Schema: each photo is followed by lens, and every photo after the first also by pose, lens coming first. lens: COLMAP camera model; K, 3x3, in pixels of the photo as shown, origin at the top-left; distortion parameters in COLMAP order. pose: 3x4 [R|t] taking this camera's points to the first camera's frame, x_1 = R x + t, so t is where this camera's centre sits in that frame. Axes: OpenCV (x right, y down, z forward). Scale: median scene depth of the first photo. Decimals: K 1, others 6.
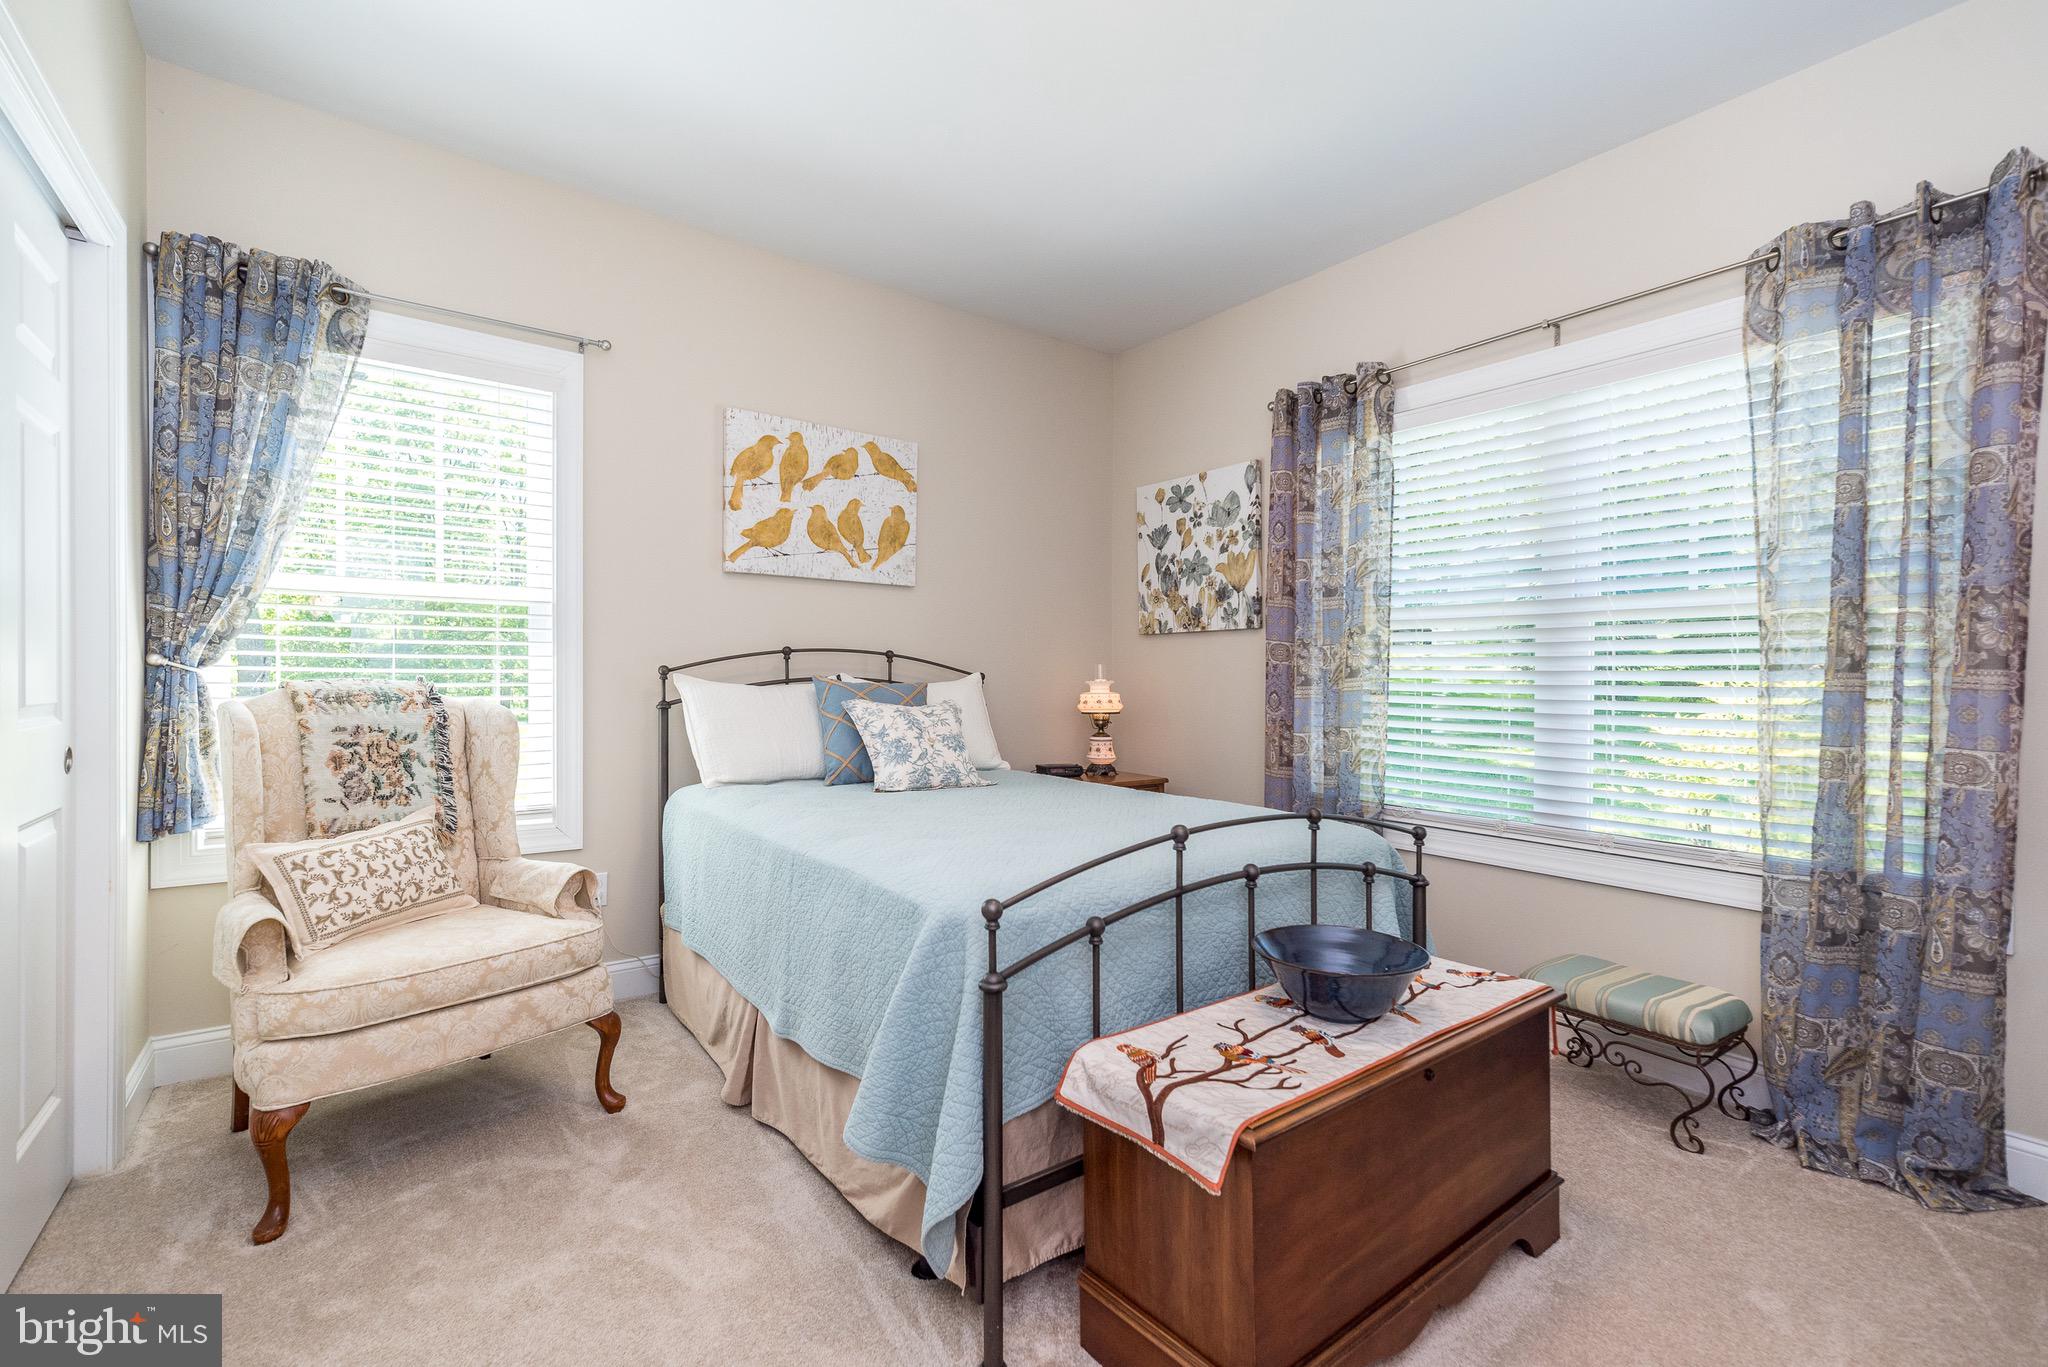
lens RADIAL K [[894.6, 0, 1020.4], [0, 894.6, 681.4], [0, 0, 1]] dist [0.008823, -0.000470]
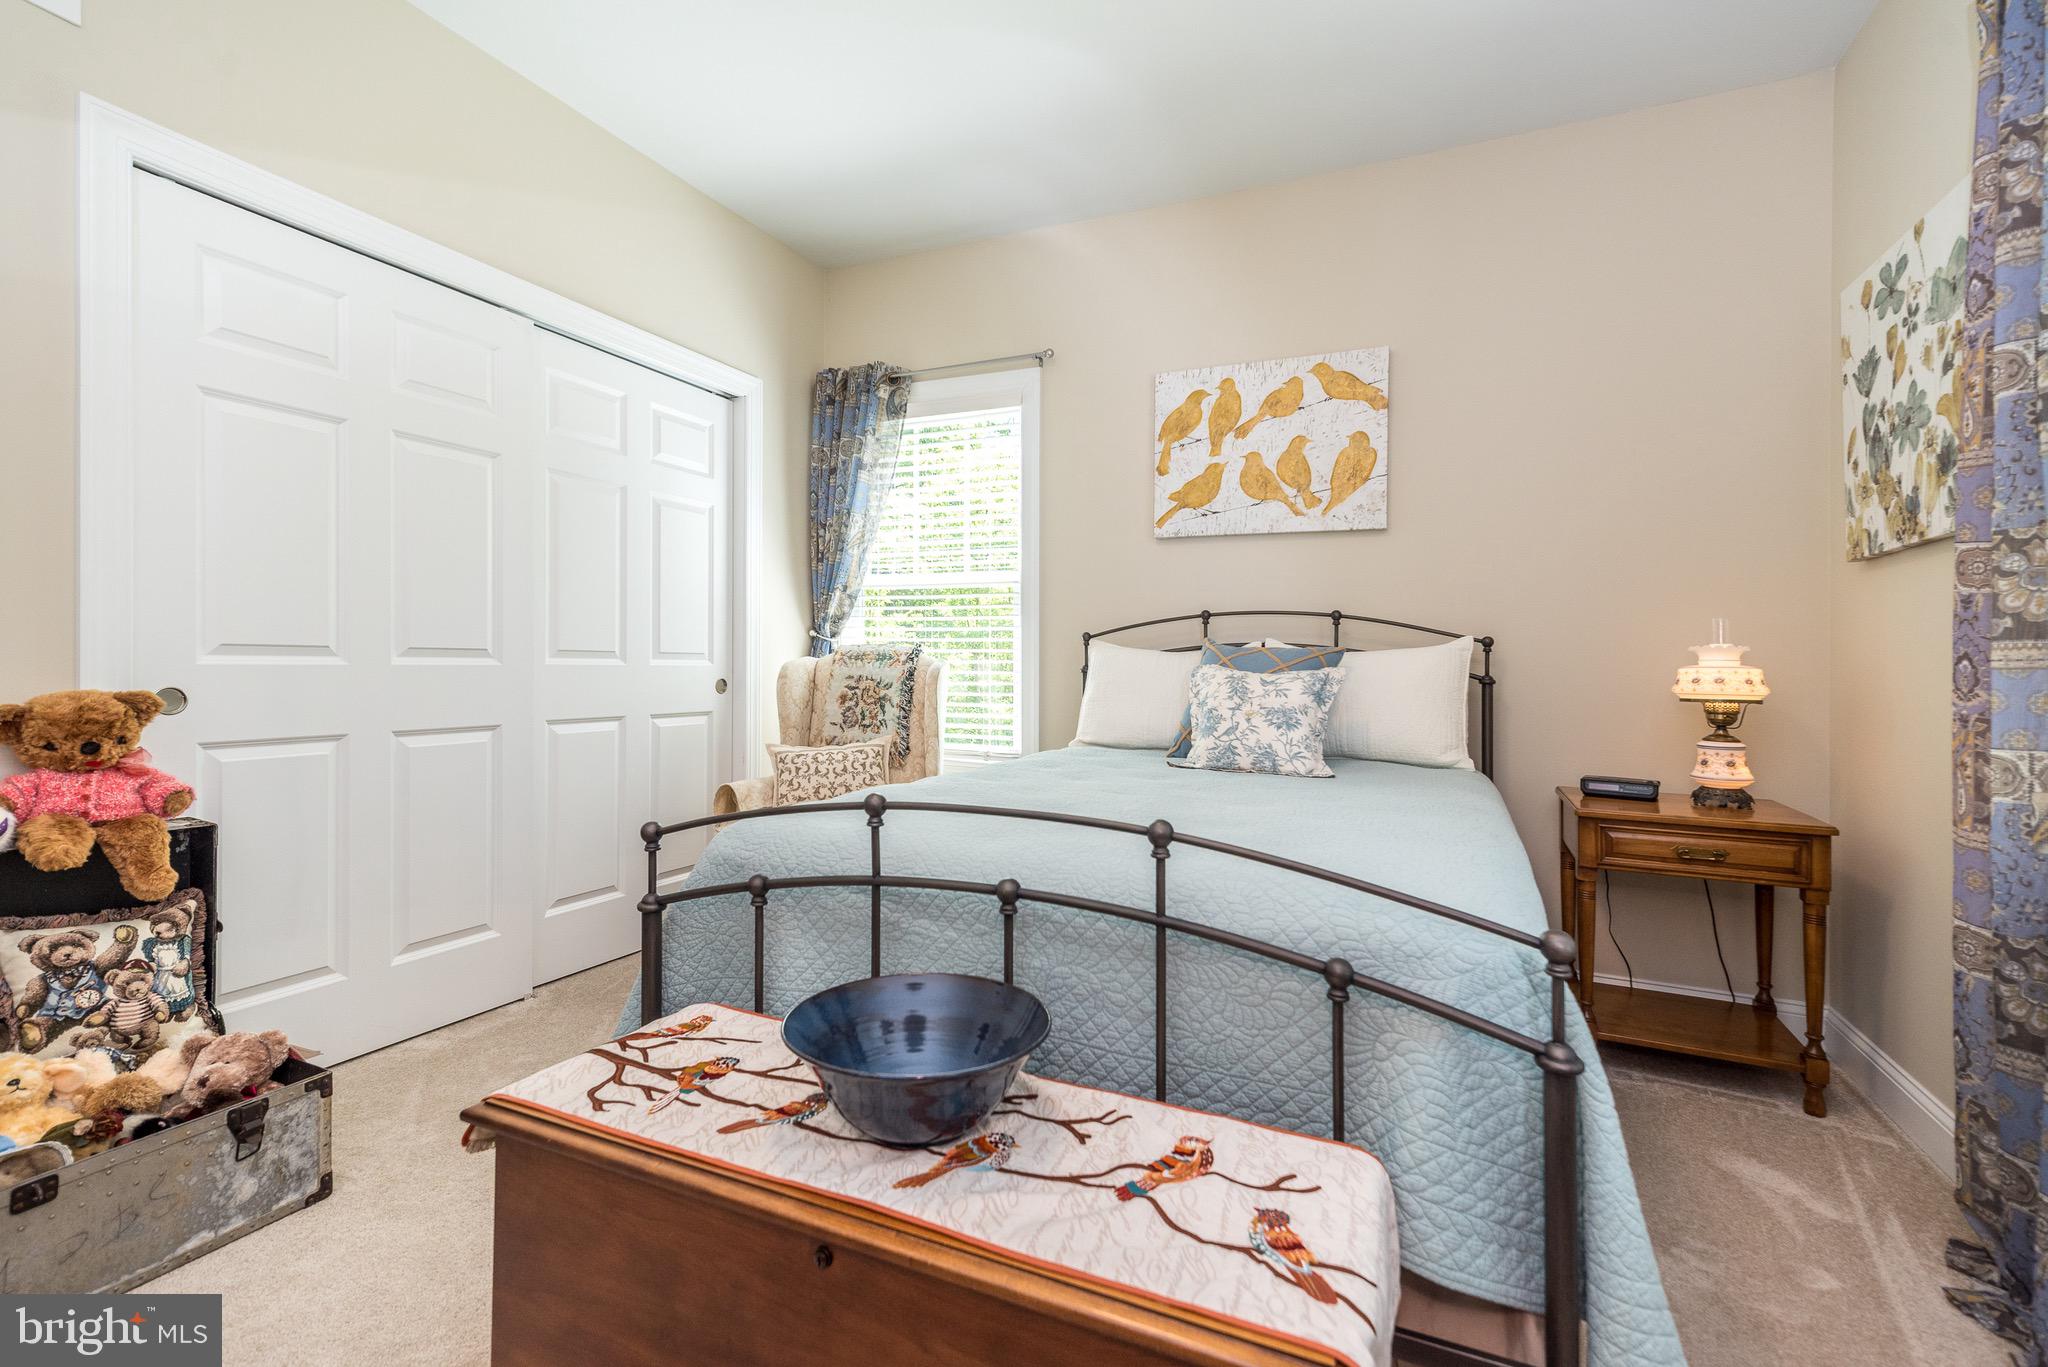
lens RADIAL K [[894.6, 0, 1019.7], [0, 894.6, 669.9], [0, 0, 1]] dist [0.008823, -0.000470]
pose [[0.485160, 0.006881, -0.874398, 0.515315], [-0.015182, 0.999885, -0.000555, 0.029616], [0.874294, 0.013544, 0.485208, 0.415767]]
